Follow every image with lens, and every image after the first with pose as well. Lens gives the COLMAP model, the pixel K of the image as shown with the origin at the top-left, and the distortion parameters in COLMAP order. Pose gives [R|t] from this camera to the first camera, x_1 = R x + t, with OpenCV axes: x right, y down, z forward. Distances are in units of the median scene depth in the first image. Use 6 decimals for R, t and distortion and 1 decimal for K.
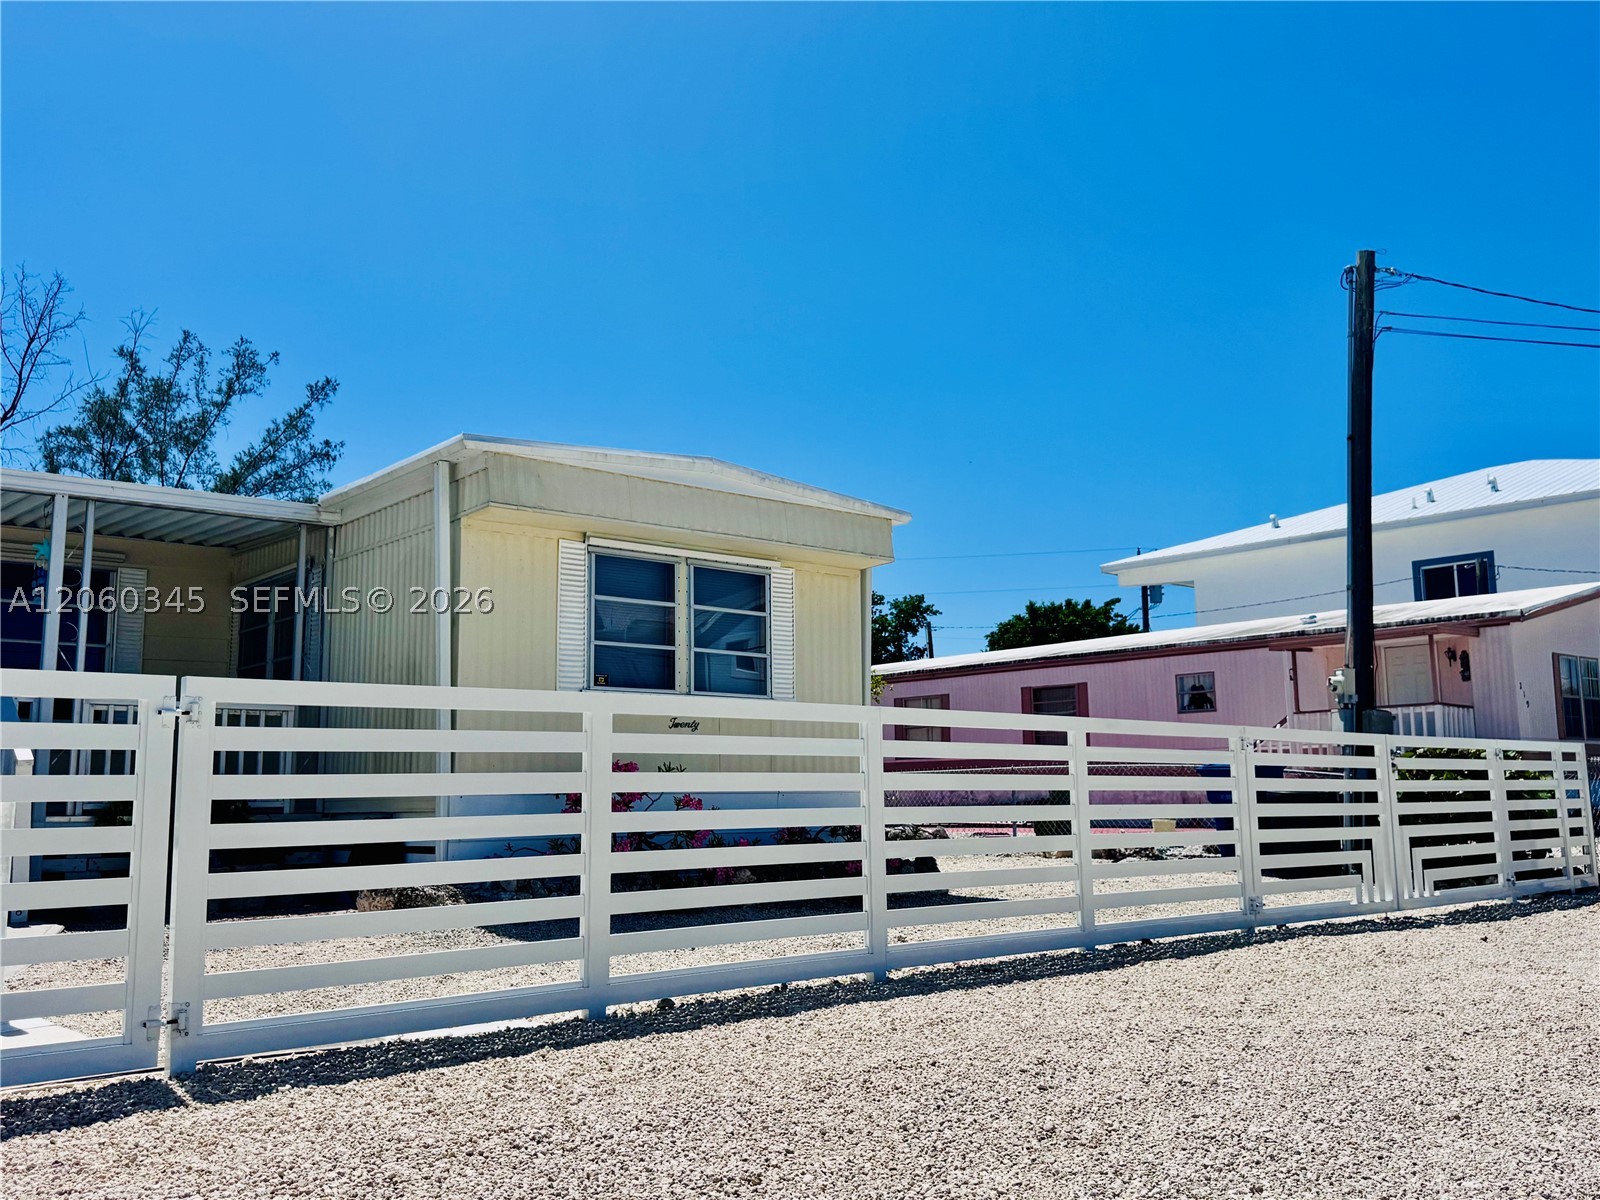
lens RADIAL K [[1358.9, 0, 800.0], [0, 1358.9, 600.0], [0, 0, 1]] dist [0.048811, -0.000880]
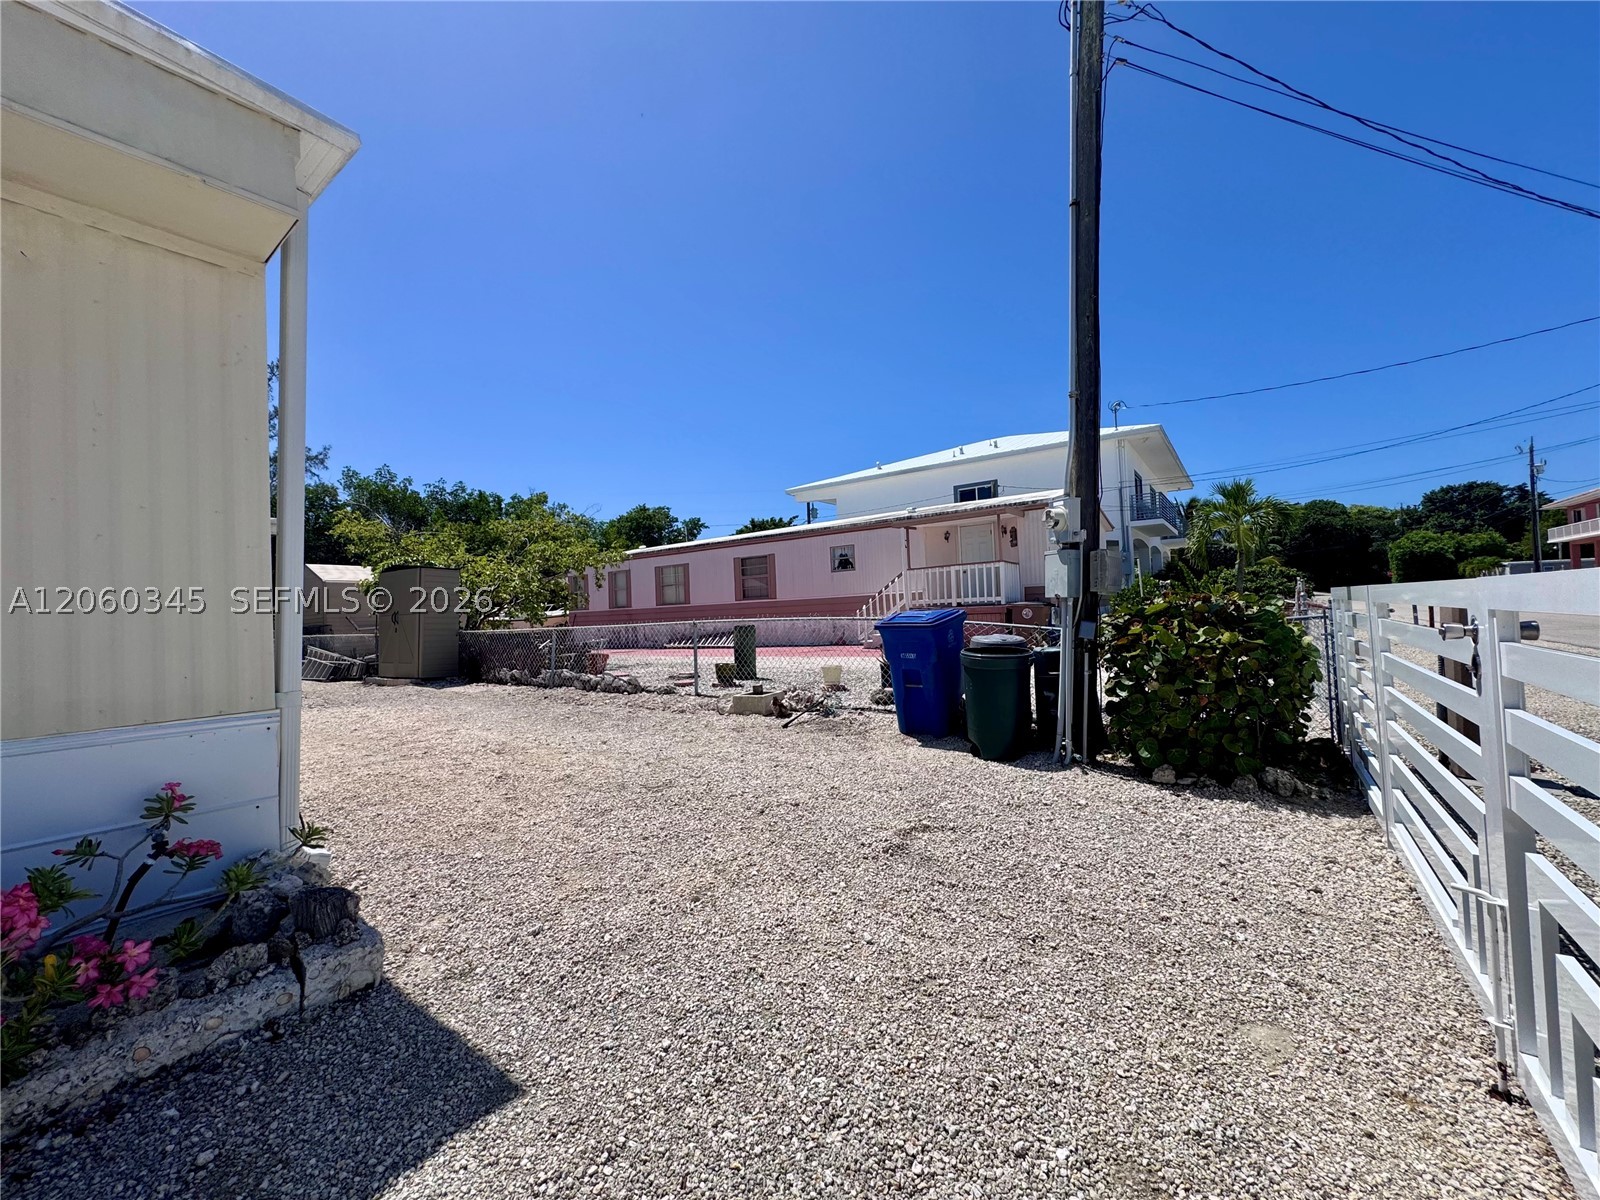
lens RADIAL K [[634.2, 0, 800.0], [0, 634.2, 600.0], [0, 0, 1]] dist [-0.015640, 0.000034]
pose [[0.972253, -0.025358, 0.232552, 0.078067], [-0.002229, 0.993058, 0.117604, 0.031126], [-0.233920, -0.114859, 0.965447, 0.323285]]
